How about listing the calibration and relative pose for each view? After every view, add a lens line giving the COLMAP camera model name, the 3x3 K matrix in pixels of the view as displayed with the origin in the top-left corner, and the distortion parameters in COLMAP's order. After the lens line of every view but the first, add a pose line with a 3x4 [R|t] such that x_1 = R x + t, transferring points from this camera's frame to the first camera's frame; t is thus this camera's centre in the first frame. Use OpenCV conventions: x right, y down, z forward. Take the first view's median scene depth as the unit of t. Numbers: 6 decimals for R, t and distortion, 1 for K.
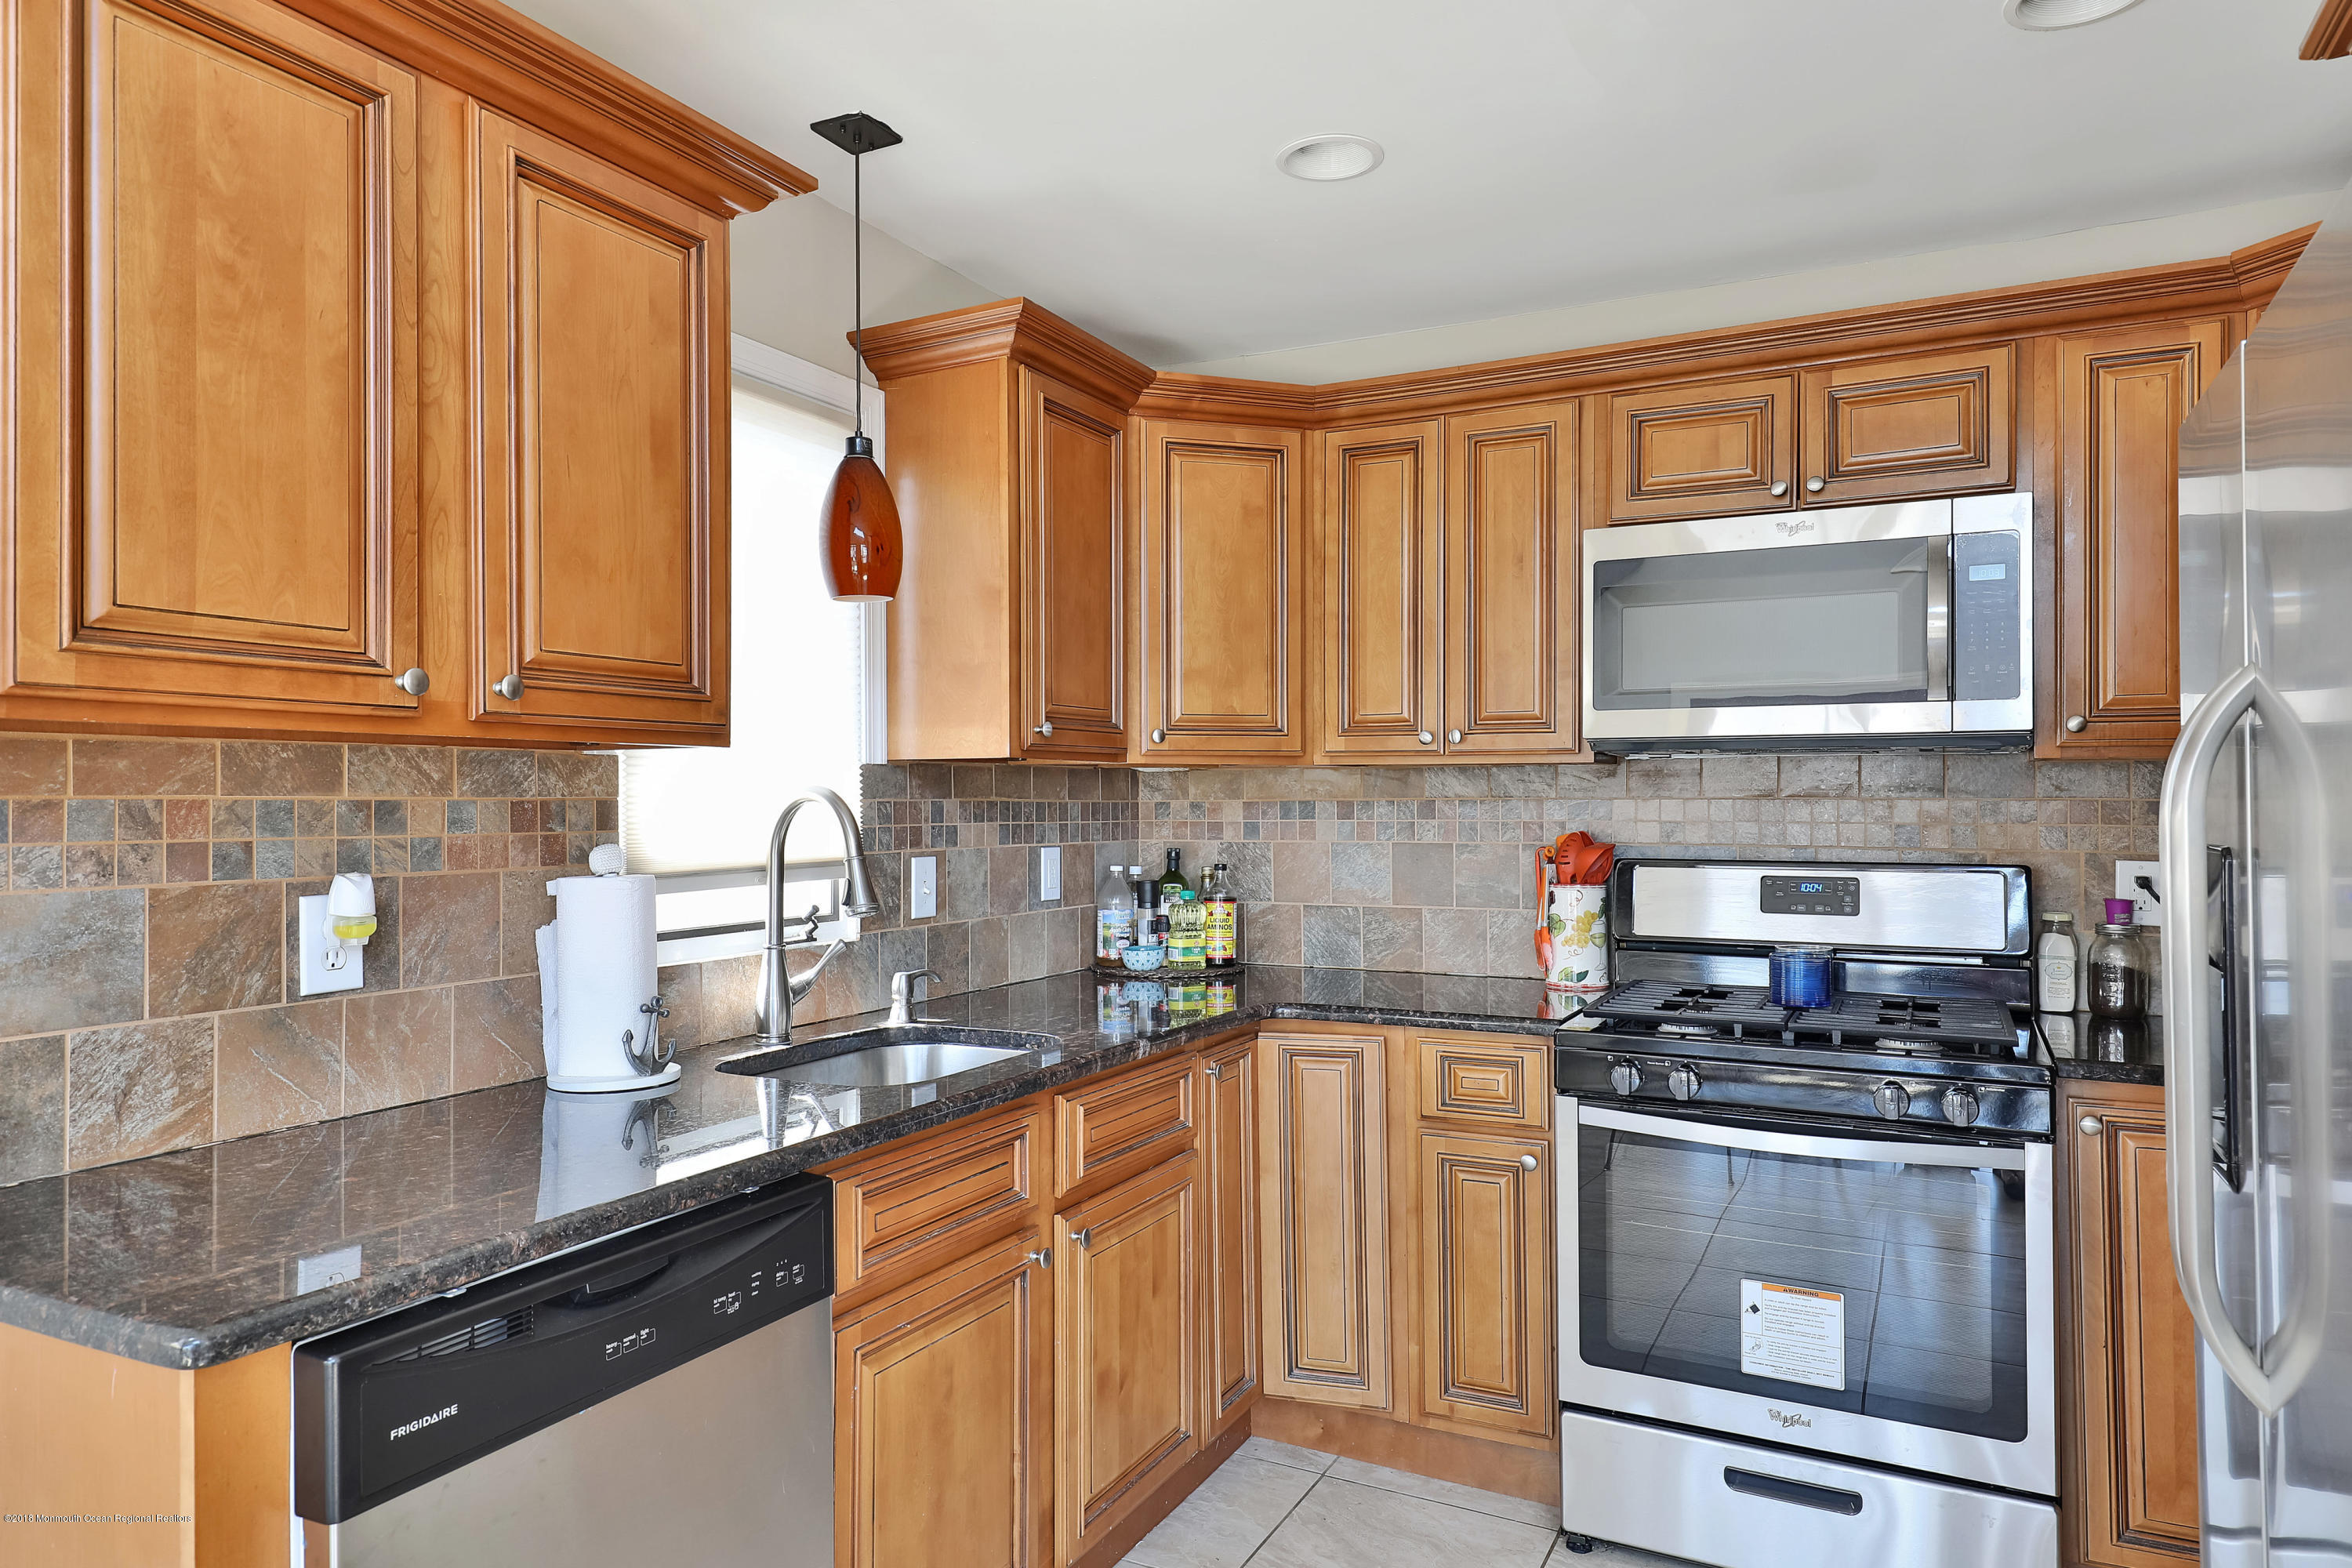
lens RADIAL K [[1463.8, 0, 1178.2], [0, 1463.8, 785.2], [0, 0, 1]] dist [0.020405, -0.008569]
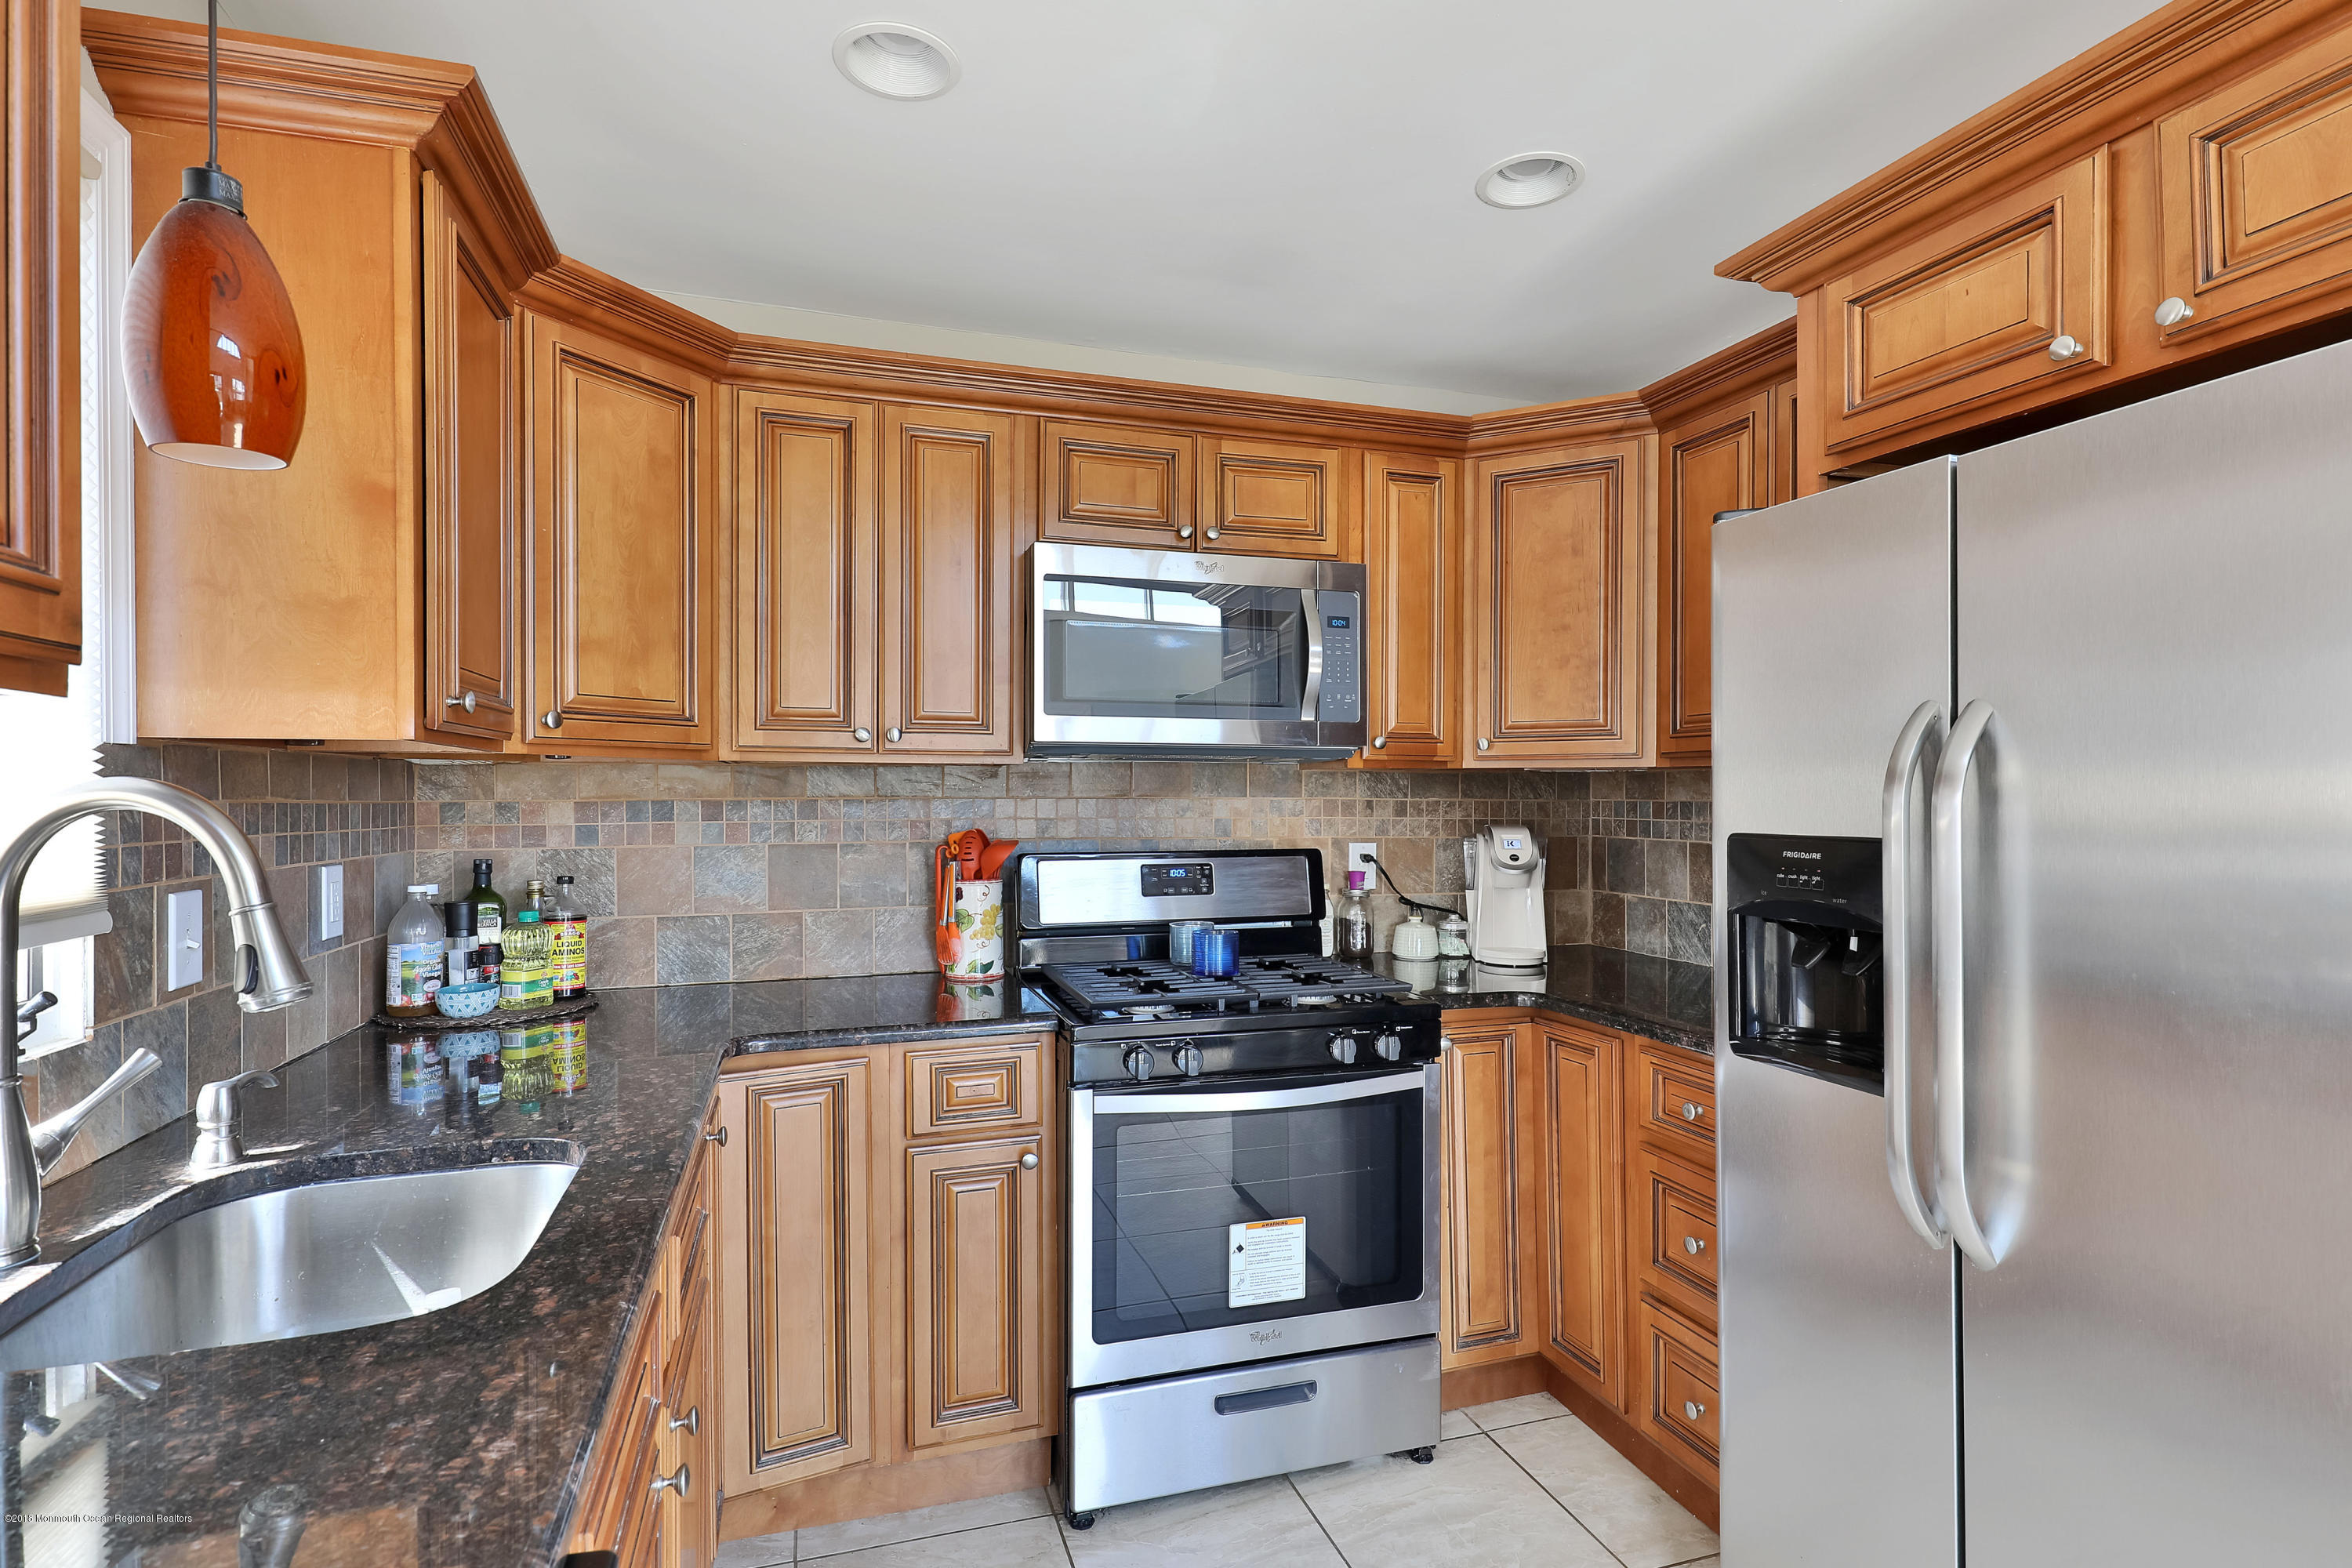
lens RADIAL K [[1151.3, 0, 1182.9], [0, 1151.3, 792.3], [0, 0, 1]] dist [0.003053, -0.003388]
pose [[0.706839, 0.001973, 0.707372, -0.231640], [-0.006398, 0.999973, 0.003604, 0.001205], [-0.707346, -0.007073, 0.706832, 0.350768]]
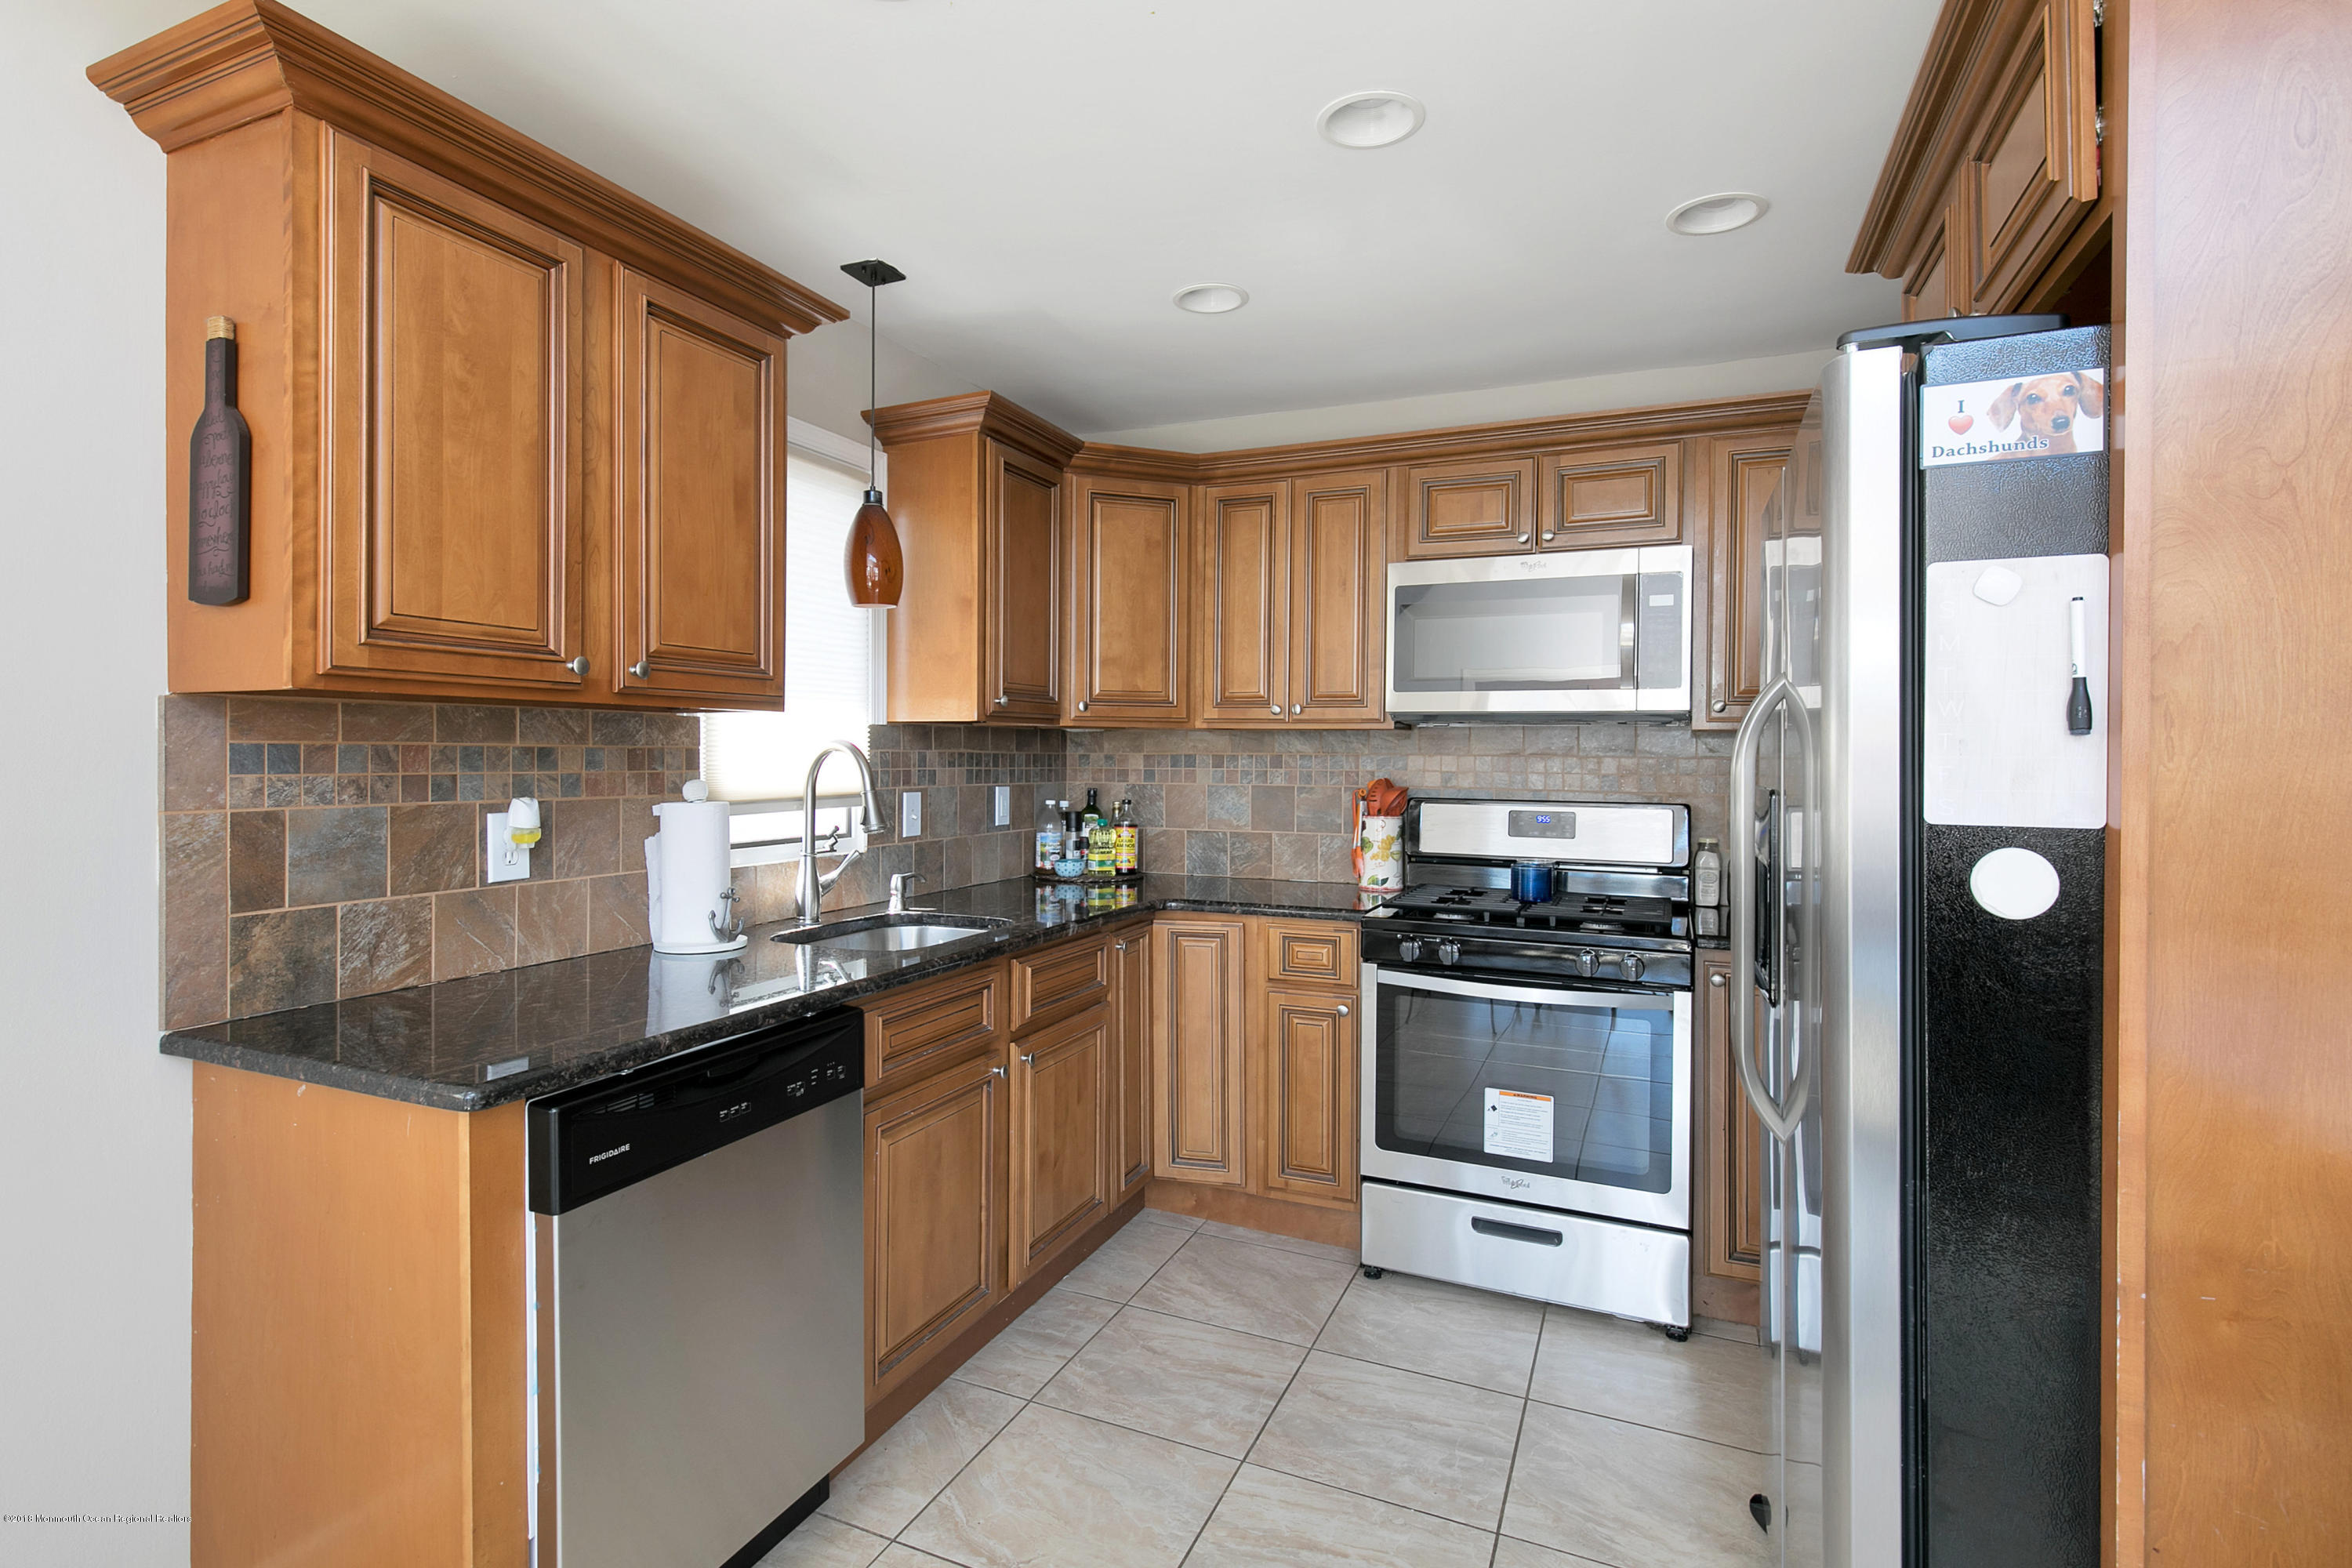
lens RADIAL K [[1151.3, 0, 1143.0], [0, 1151.3, 760.5], [0, 0, 1]] dist [0.003053, -0.003388]
pose [[0.998851, 0.009832, 0.046914, -0.008508], [-0.010586, 0.999819, 0.015839, -0.000391], [-0.046749, -0.016318, 0.998773, -0.095472]]
